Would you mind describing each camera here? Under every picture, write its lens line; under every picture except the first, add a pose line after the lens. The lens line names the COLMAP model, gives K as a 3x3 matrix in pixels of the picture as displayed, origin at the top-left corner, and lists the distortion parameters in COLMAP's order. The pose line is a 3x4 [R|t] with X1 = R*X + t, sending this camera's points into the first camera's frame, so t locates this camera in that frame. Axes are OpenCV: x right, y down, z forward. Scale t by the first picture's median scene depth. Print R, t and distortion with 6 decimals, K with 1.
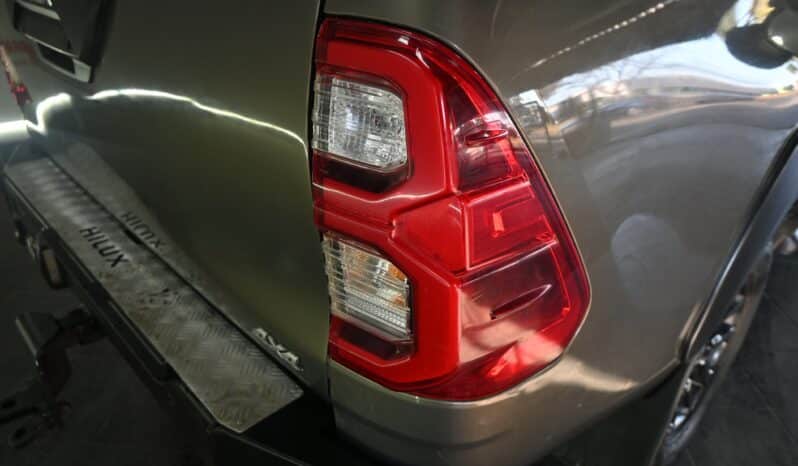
lens RADIAL K [[576.0, 0, 399.0], [0, 576.0, 233.0], [0, 0, 1]] dist [-0.001550, -0.000513]
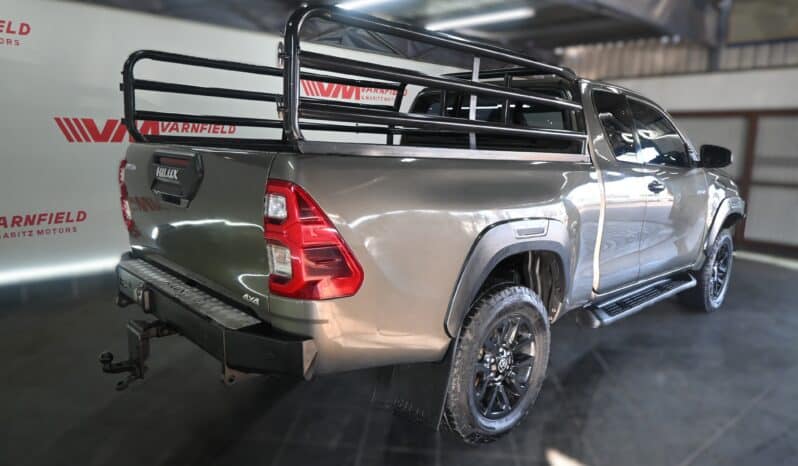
lens RADIAL K [[533.3, 0, 399.0], [0, 533.3, 233.0], [0, 0, 1]] dist [0.001369, 0.000499]
pose [[0.999965, 0.001271, 0.008256, 0.451696], [0.001207, 0.956001, -0.293359, 0.641984], [-0.008265, 0.293359, 0.955967, -1.458306]]
